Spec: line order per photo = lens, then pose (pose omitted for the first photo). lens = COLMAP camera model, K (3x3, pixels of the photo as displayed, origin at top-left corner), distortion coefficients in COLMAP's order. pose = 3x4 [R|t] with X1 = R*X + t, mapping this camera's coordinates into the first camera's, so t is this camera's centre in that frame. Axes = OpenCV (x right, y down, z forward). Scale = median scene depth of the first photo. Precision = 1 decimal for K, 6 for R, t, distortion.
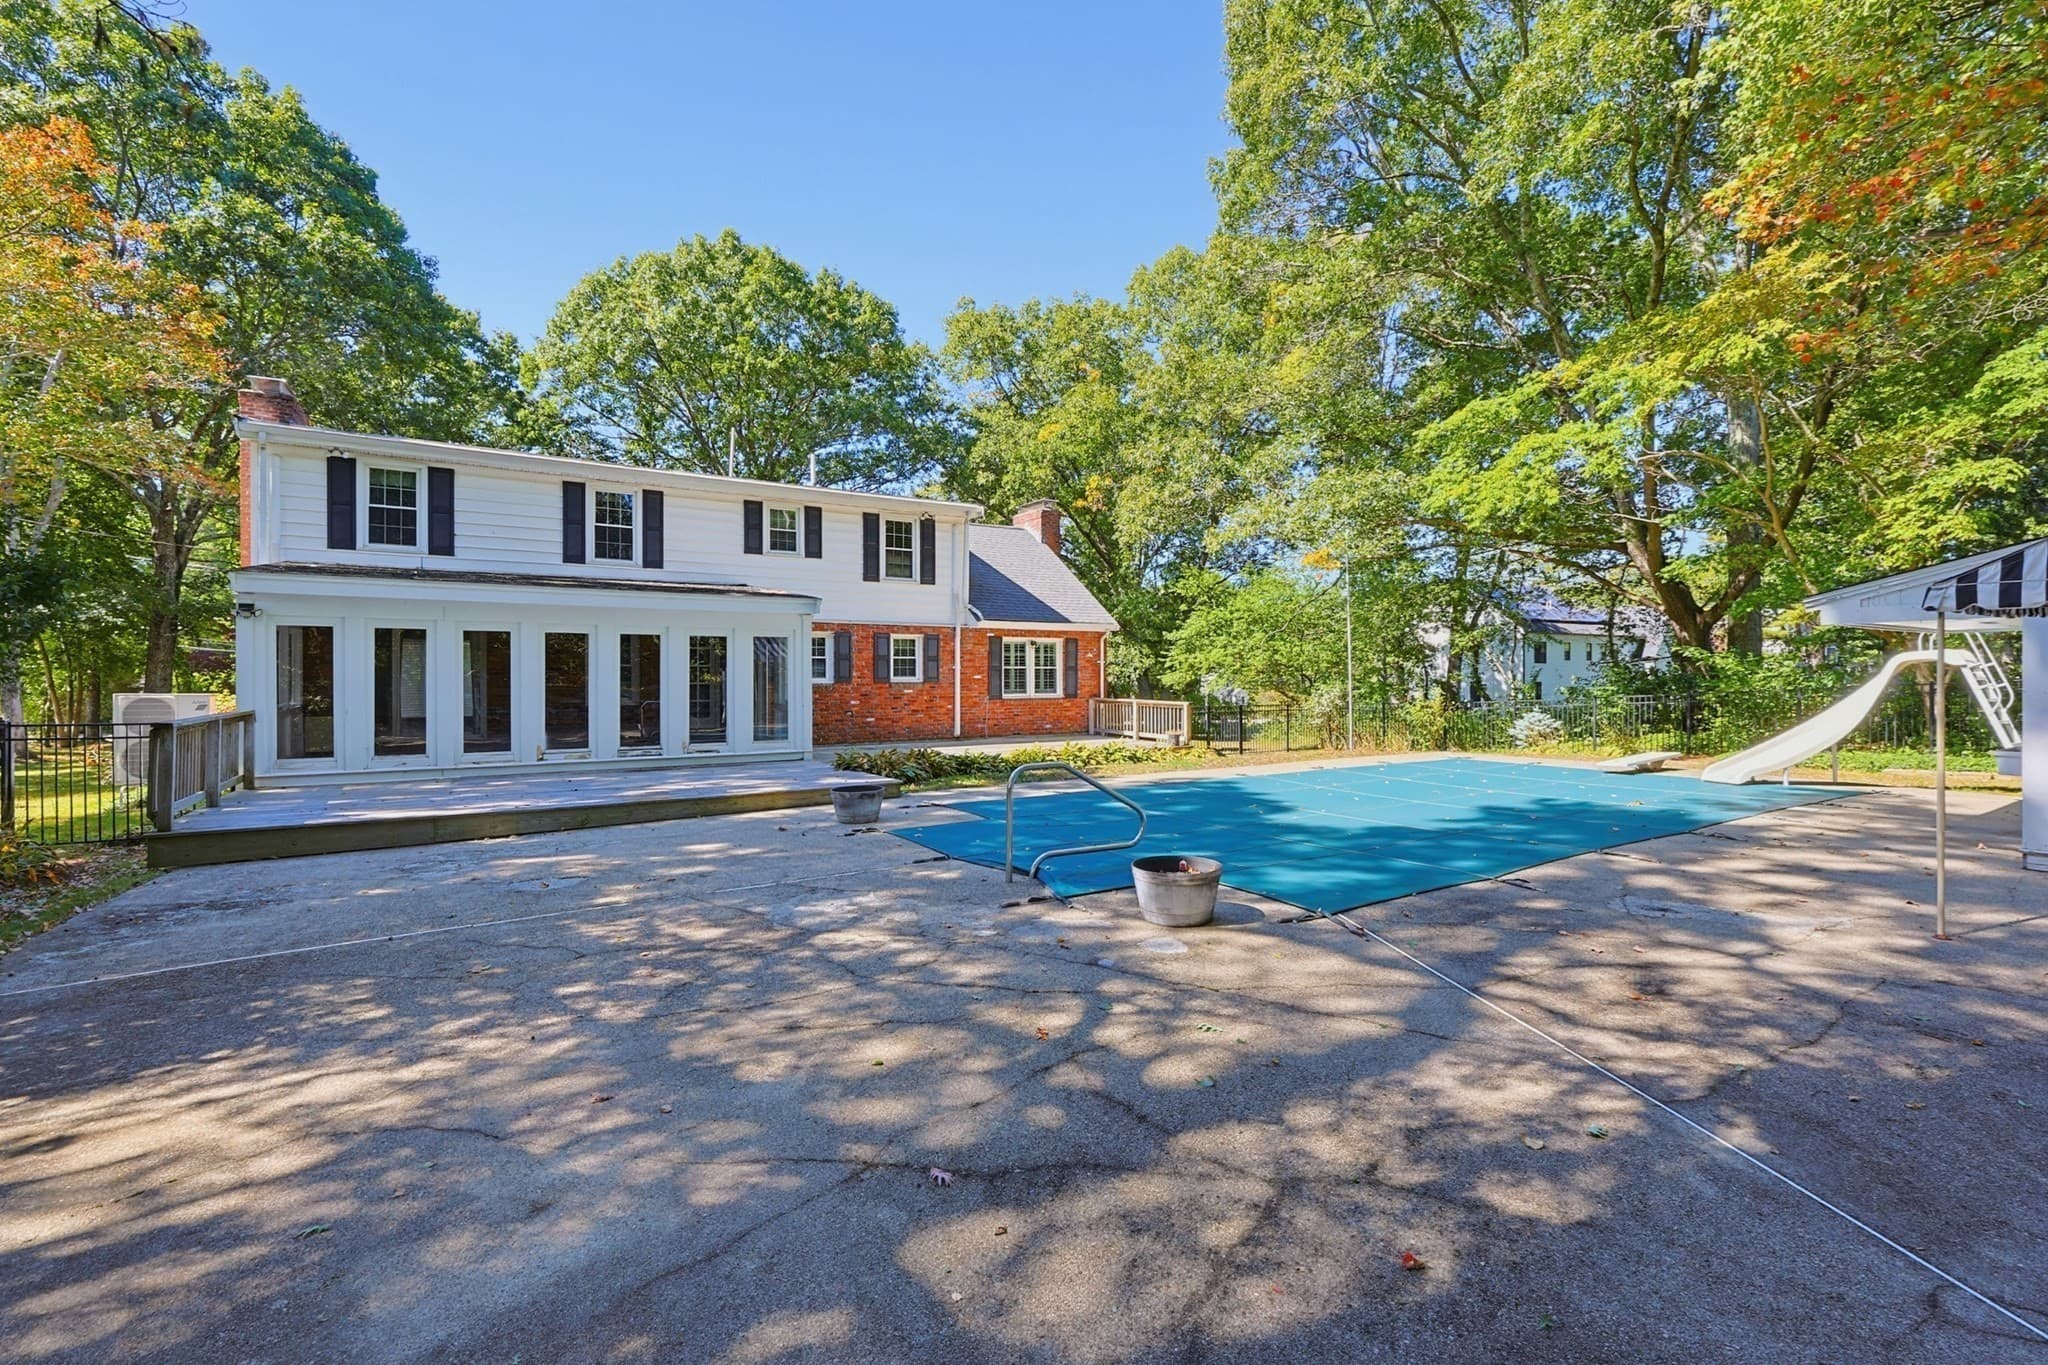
lens RADIAL K [[912.8, 0, 1024.0], [0, 912.8, 682.5], [0, 0, 1]] dist [-0.001757, -0.000188]
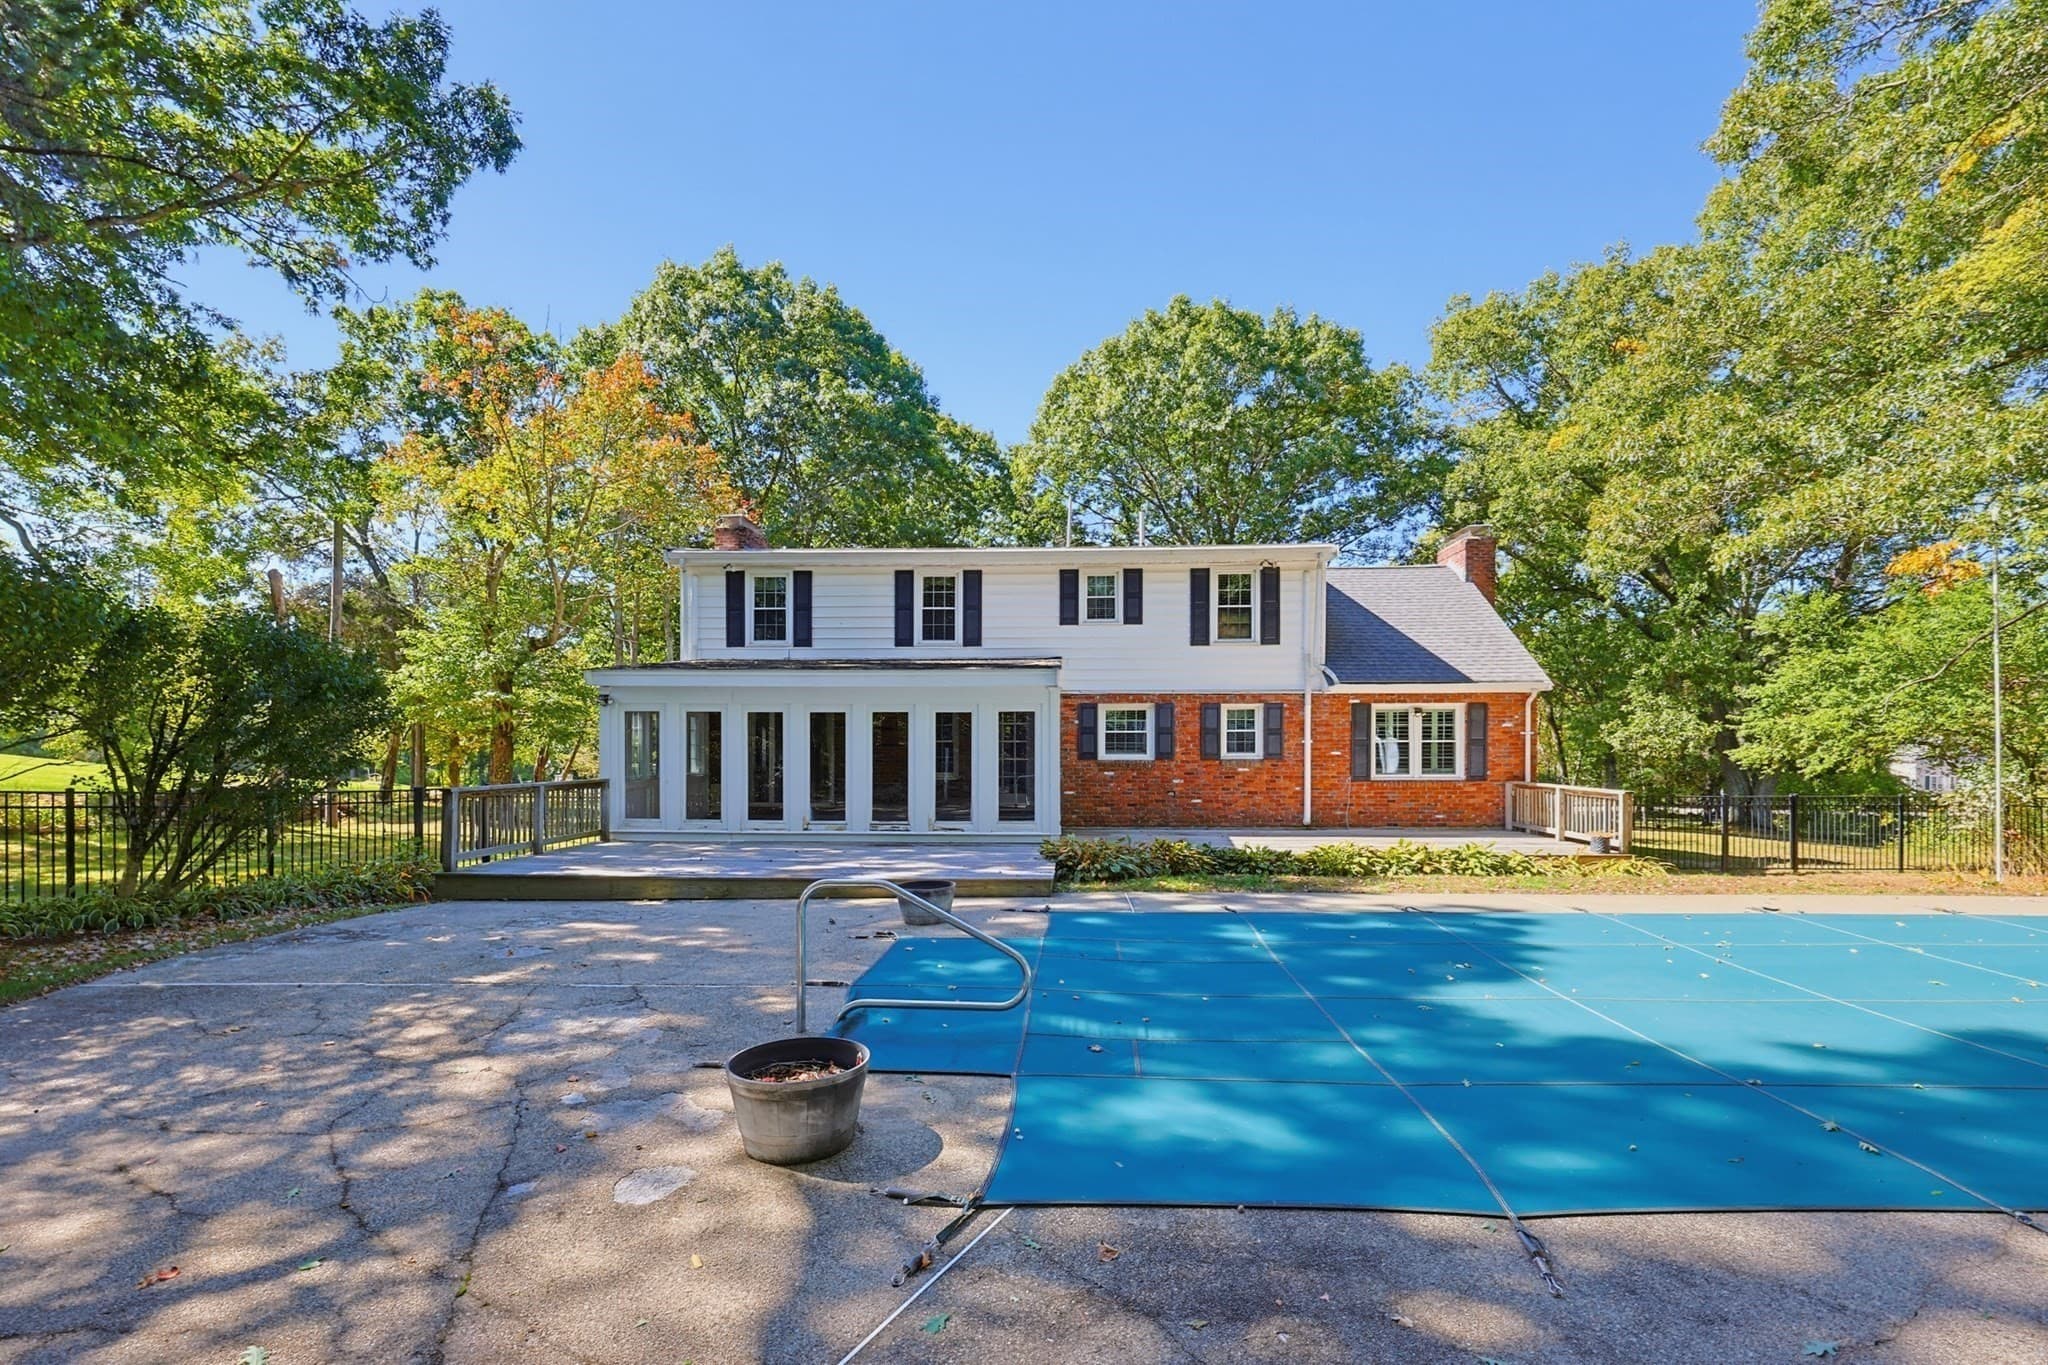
lens RADIAL K [[918.3, 0, 1025.8], [0, 918.3, 758.1], [0, 0, 1]] dist [0.003912, 0.000043]
pose [[0.819001, 0.005608, -0.573765, 0.203132], [-0.003298, 0.999982, 0.005066, -0.005096], [0.573783, -0.002257, 0.819005, 0.168981]]
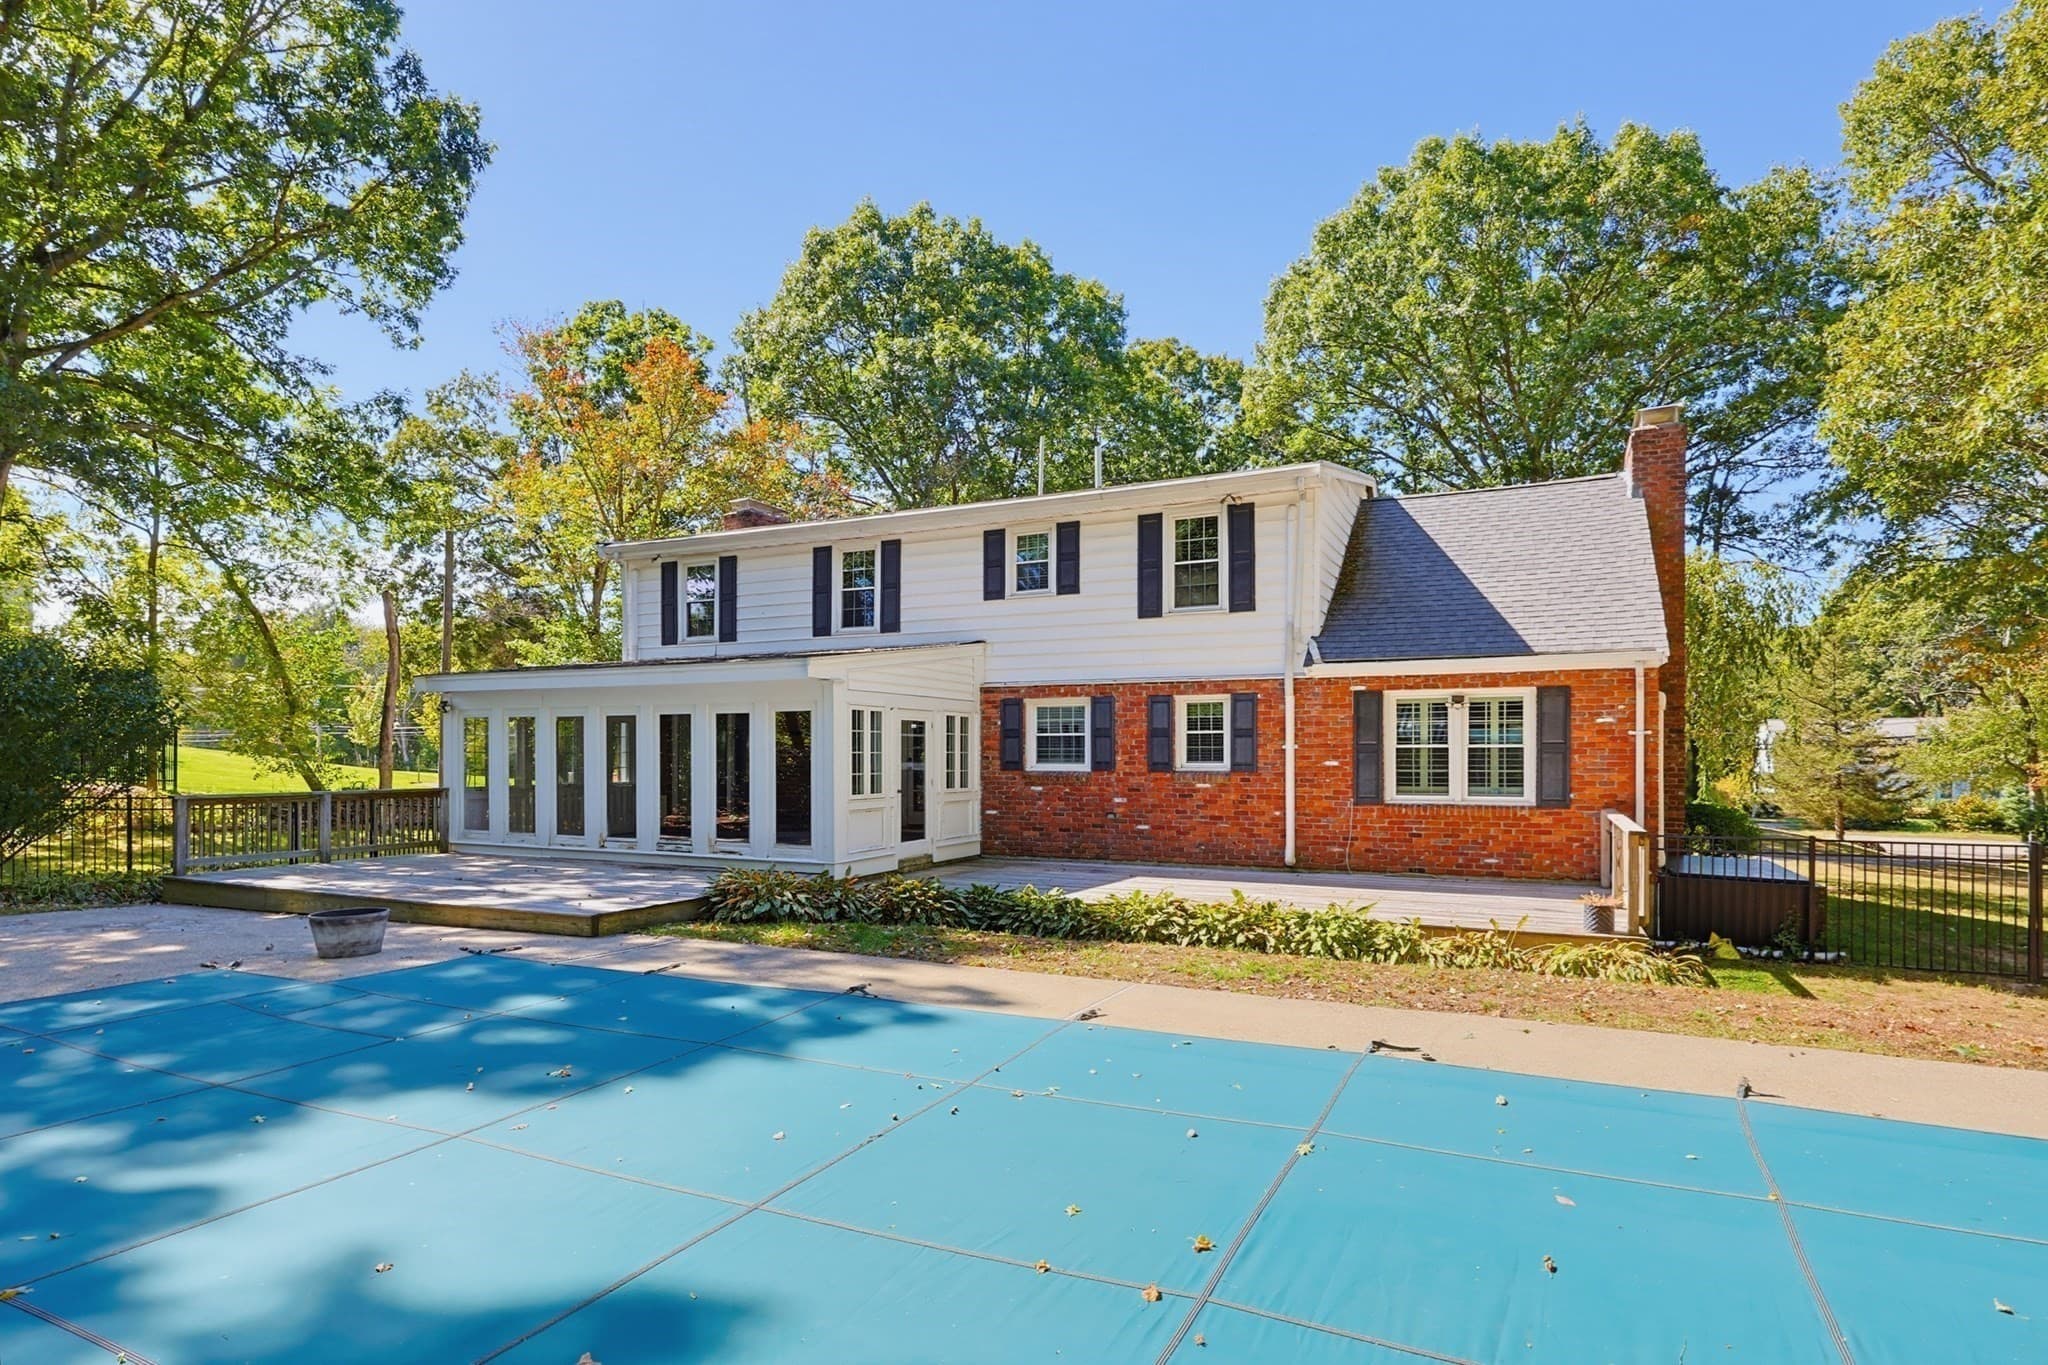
lens RADIAL K [[1076.8, 0, 973.7], [0, 1076.8, 763.8], [0, 0, 1]] dist [-0.001040, 0.000467]
pose [[0.524148, 0.008495, -0.851585, 0.421594], [-0.005025, 0.999964, 0.006882, -0.009808], [0.851612, 0.000671, 0.524172, 0.475620]]
